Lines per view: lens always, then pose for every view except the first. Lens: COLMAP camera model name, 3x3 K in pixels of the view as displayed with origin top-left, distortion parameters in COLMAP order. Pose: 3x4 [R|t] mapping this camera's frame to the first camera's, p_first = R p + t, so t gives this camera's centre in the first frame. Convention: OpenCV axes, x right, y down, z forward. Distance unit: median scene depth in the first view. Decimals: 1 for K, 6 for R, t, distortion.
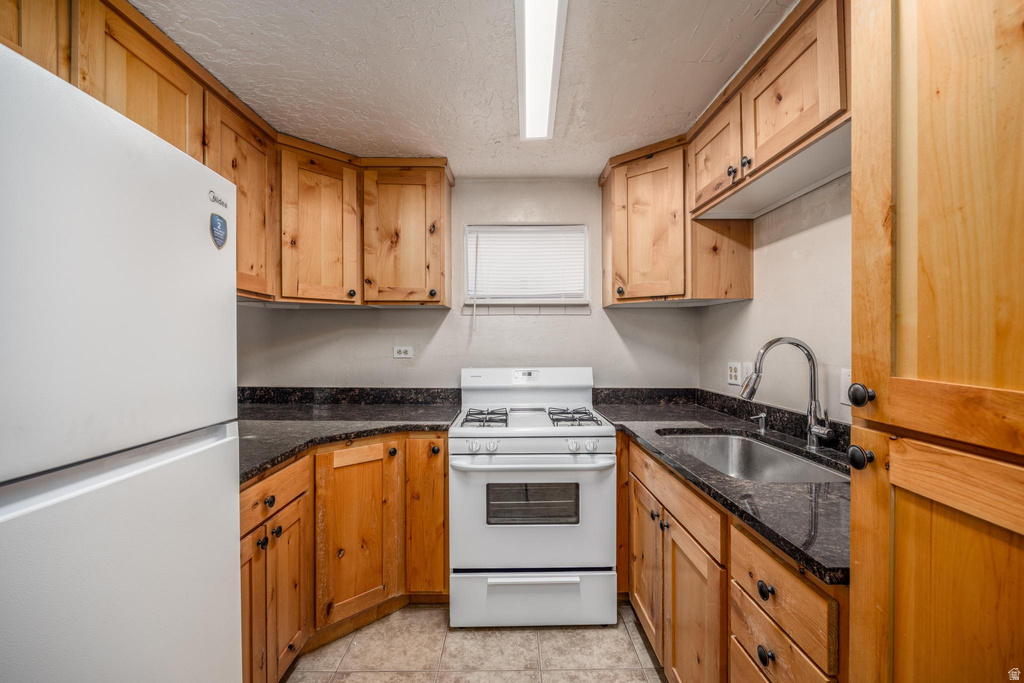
lens RADIAL K [[458.3, 0, 505.6], [0, 458.3, 342.5], [0, 0, 1]] dist [-0.006931, 0.000489]
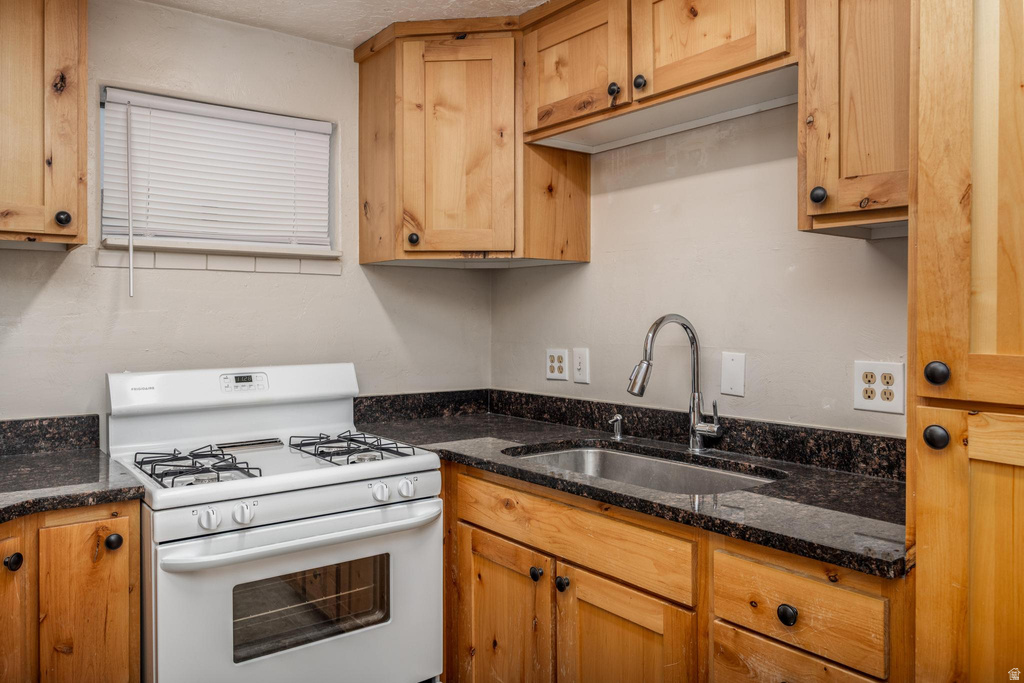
lens RADIAL K [[764.3, 0, 544.4], [0, 764.3, 324.6], [0, 0, 1]] dist [-0.000888, 0.004195]
pose [[0.789849, -0.003854, 0.613289, -0.297861], [0.001974, 0.999991, 0.003741, 0.001146], [-0.613298, -0.001744, 0.789850, 0.075024]]
